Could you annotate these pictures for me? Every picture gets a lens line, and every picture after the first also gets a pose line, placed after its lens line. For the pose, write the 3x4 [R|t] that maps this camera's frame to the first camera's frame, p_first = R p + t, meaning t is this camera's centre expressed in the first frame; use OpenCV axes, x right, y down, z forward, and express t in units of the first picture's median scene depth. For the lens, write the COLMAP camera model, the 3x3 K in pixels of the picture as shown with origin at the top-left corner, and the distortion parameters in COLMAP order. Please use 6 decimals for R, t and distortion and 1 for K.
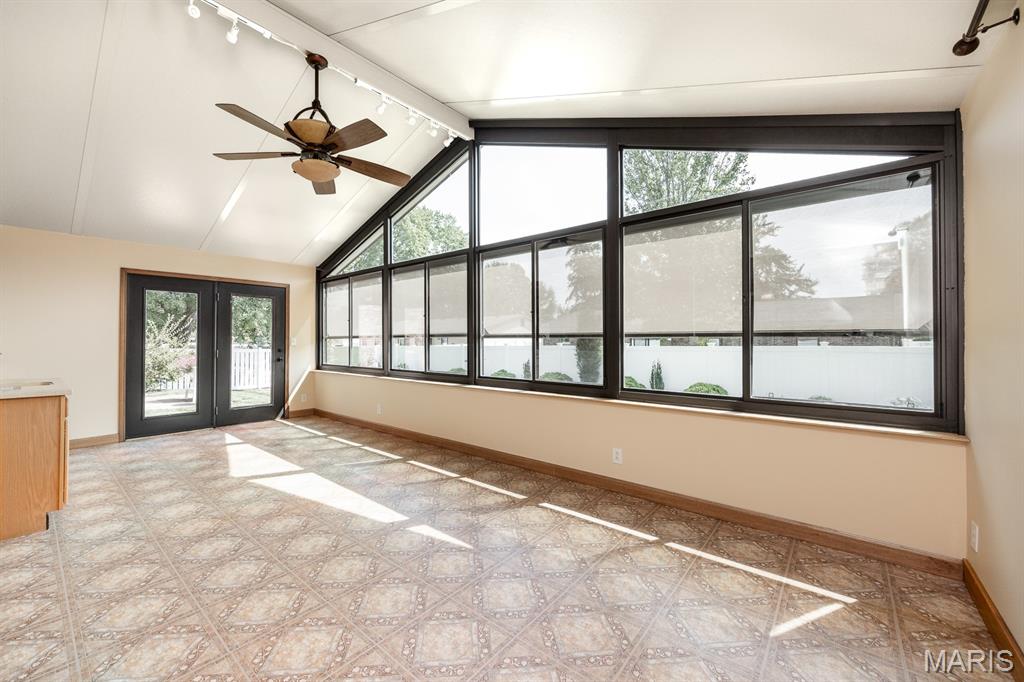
lens RADIAL K [[397.8, 0, 519.4], [0, 397.8, 337.6], [0, 0, 1]] dist [-0.002267, -0.000063]
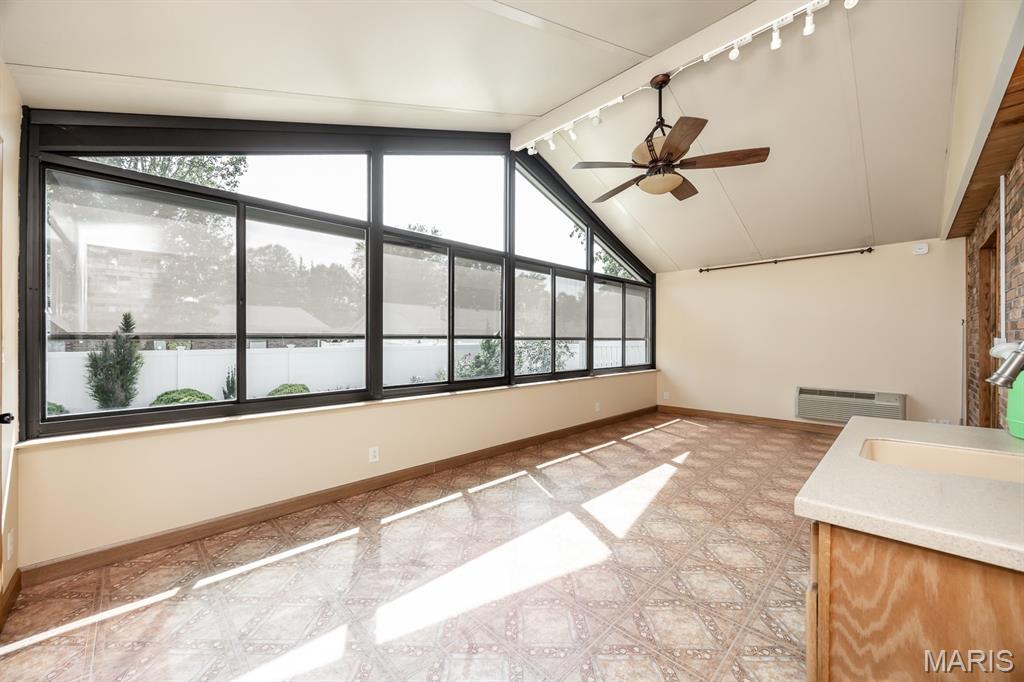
lens RADIAL K [[392.9, 0, 471.2], [0, 392.9, 326.0], [0, 0, 1]] dist [-0.002927, -0.000297]
pose [[0.165648, 0.036913, 0.985494, -1.176256], [-0.000507, 0.999302, -0.037345, 0.004599], [-0.986185, 0.005687, 0.165552, 0.940508]]
